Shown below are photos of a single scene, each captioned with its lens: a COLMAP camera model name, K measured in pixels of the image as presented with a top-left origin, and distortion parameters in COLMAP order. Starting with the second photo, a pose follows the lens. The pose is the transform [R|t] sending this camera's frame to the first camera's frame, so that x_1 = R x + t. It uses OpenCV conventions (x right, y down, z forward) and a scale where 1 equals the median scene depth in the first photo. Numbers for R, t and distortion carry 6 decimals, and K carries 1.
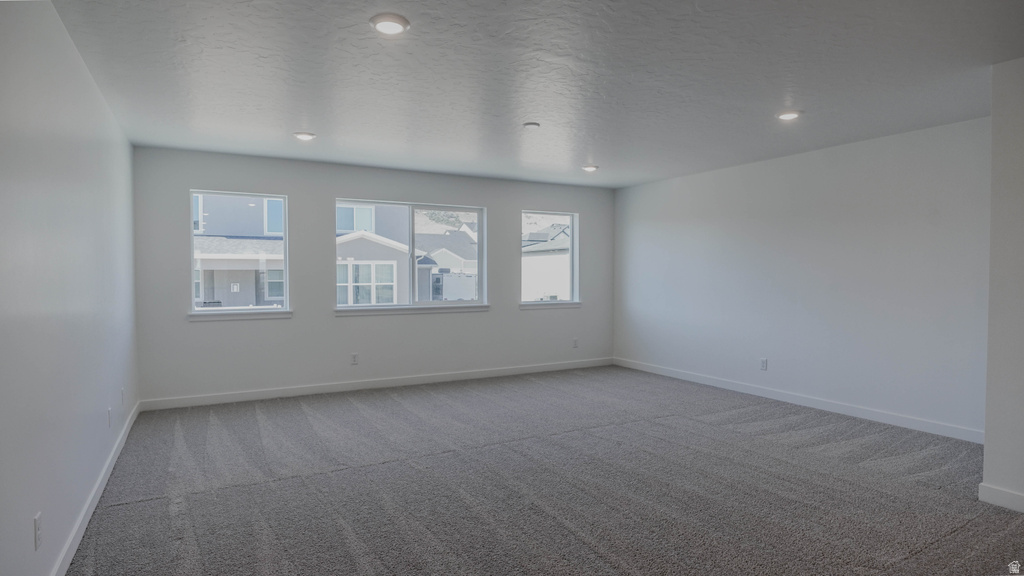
lens RADIAL K [[559.6, 0, 526.3], [0, 559.6, 289.5], [0, 0, 1]] dist [-0.033191, 0.005384]
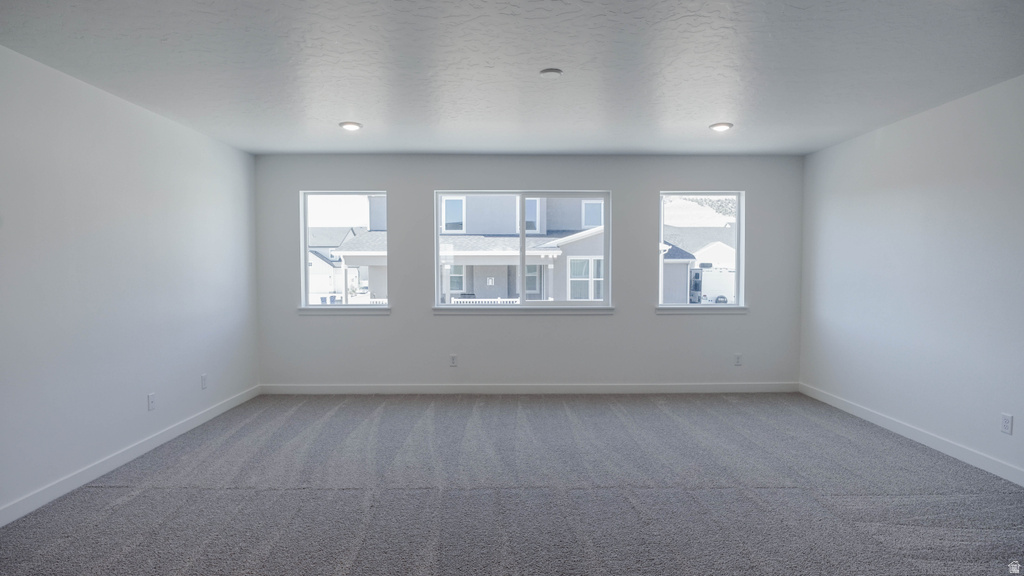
lens RADIAL K [[559.6, 0, 509.1], [0, 559.6, 291.8], [0, 0, 1]] dist [-0.033191, 0.005384]
pose [[0.873631, 0.020033, -0.486177, 0.198543], [-0.013597, 0.999767, 0.016762, -0.007455], [0.486400, -0.008033, 0.873700, 0.191284]]
